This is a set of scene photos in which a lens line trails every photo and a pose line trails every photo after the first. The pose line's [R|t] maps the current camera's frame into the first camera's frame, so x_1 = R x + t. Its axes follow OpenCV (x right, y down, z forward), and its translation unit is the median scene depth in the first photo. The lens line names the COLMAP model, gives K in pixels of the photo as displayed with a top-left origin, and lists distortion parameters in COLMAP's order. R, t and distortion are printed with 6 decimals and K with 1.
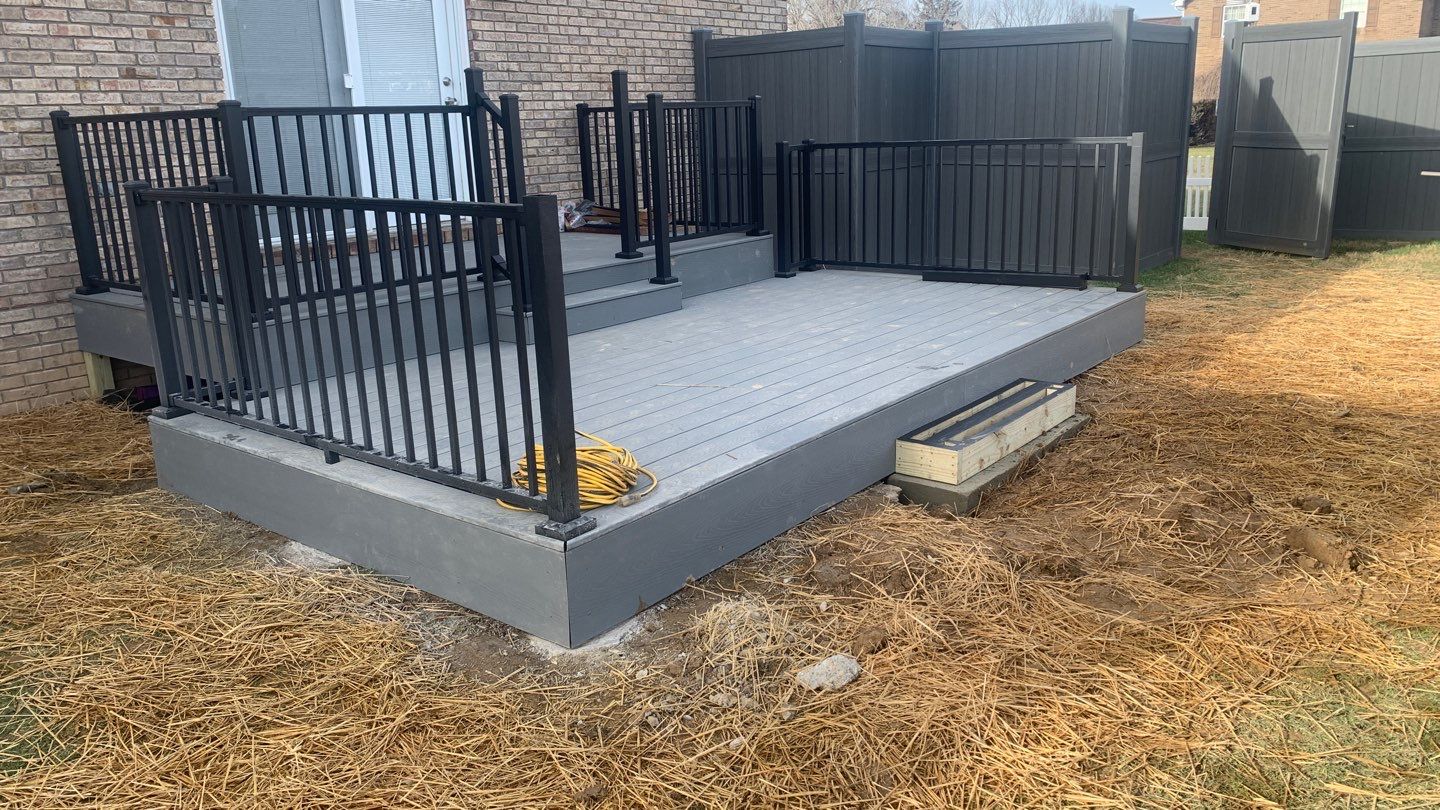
lens RADIAL K [[1091.2, 0, 717.3], [0, 1091.2, 403.2], [0, 0, 1]] dist [0.031472, -0.030505]
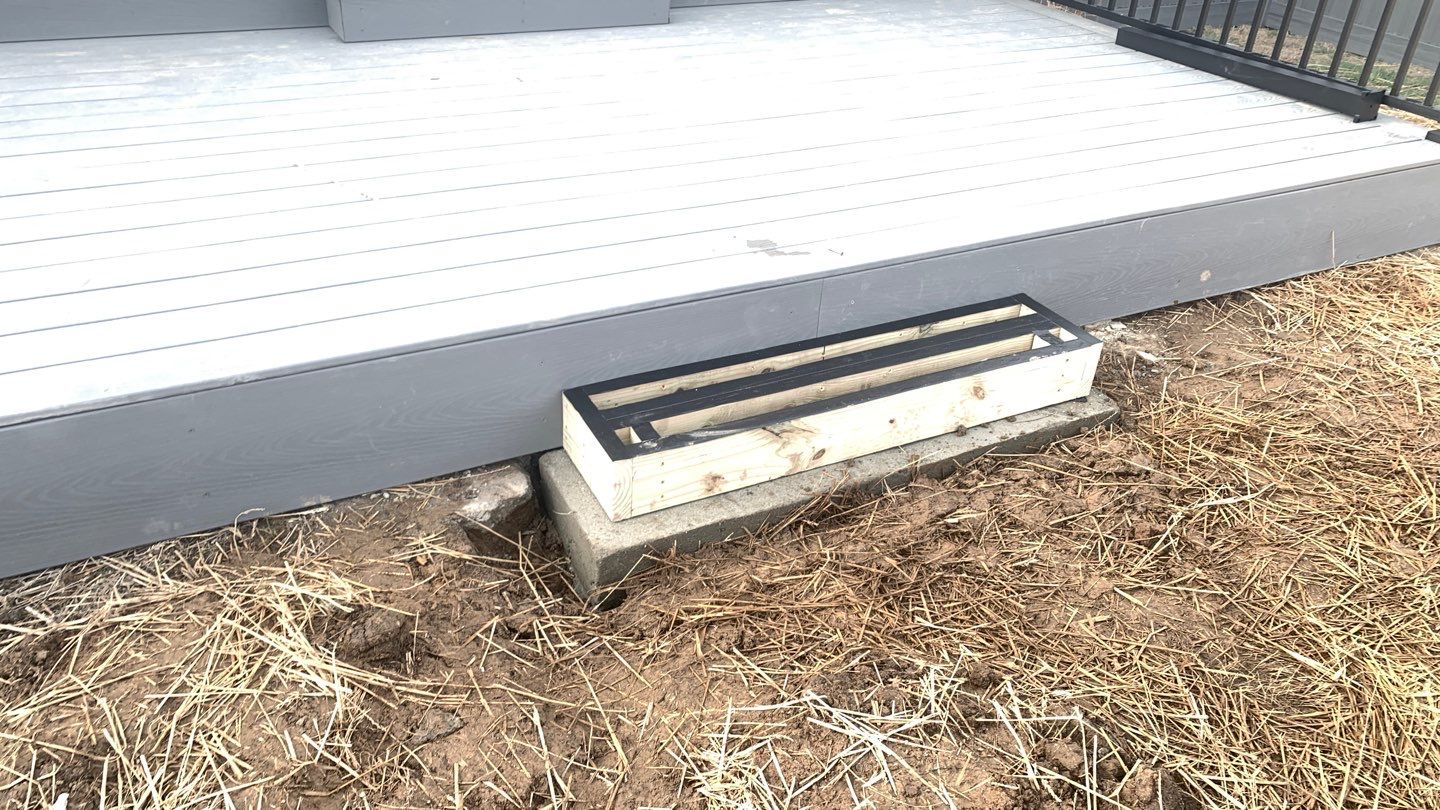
lens RADIAL K [[1091.2, 0, 709.3], [0, 1091.2, 383.5], [0, 0, 1]] dist [0.031472, -0.030505]
pose [[0.906643, 0.281155, -0.314564, 0.262536], [-0.184167, 0.934545, 0.304482, -0.092648], [0.379581, -0.218124, 0.899077, 0.395059]]
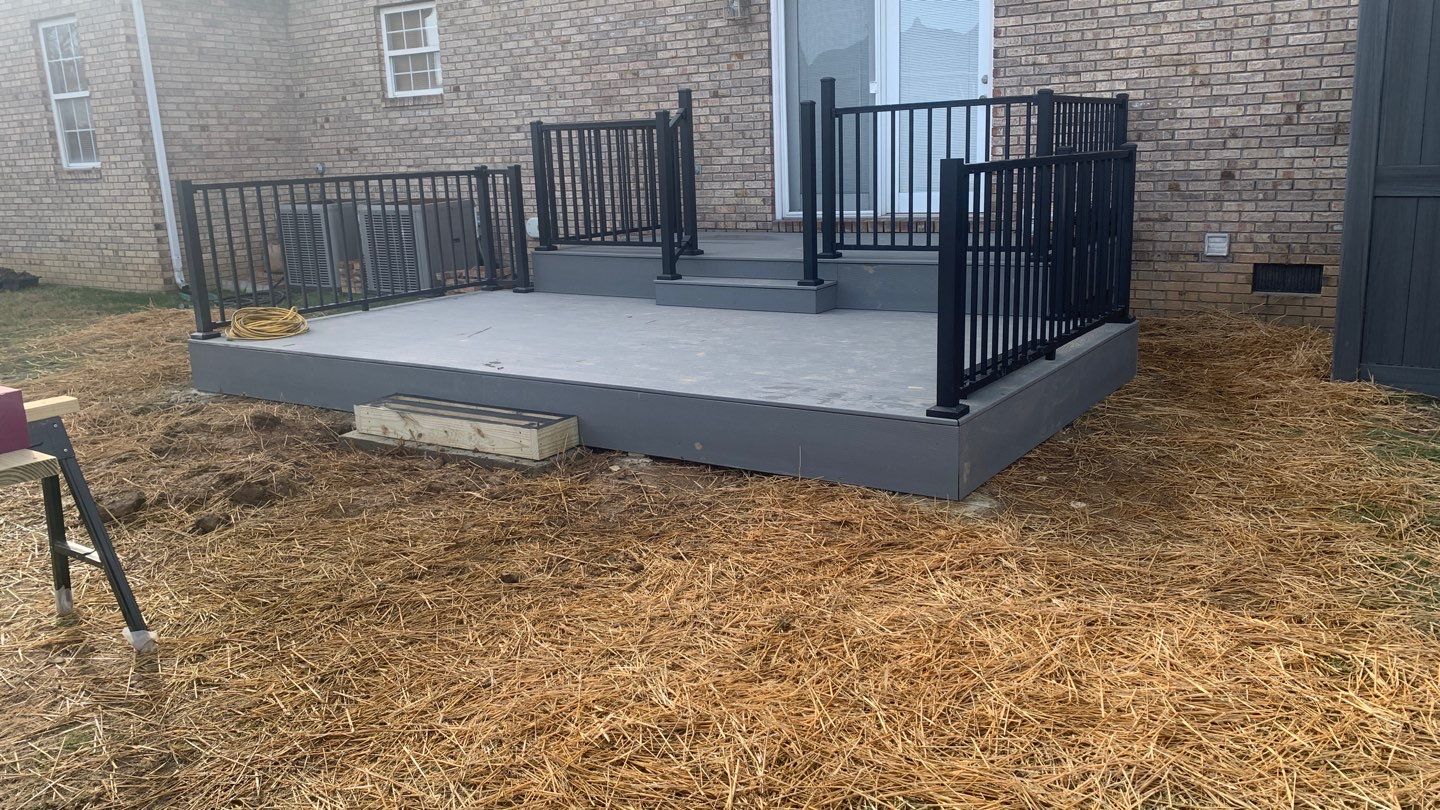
lens RADIAL K [[1091.2, 0, 724.5], [0, 1091.2, 406.1], [0, 0, 1]] dist [0.031472, -0.030505]
pose [[0.094996, 0.259324, -0.961107, 0.991479], [-0.217441, 0.947565, 0.234178, -0.232015], [0.971440, 0.186738, 0.146403, 0.815020]]
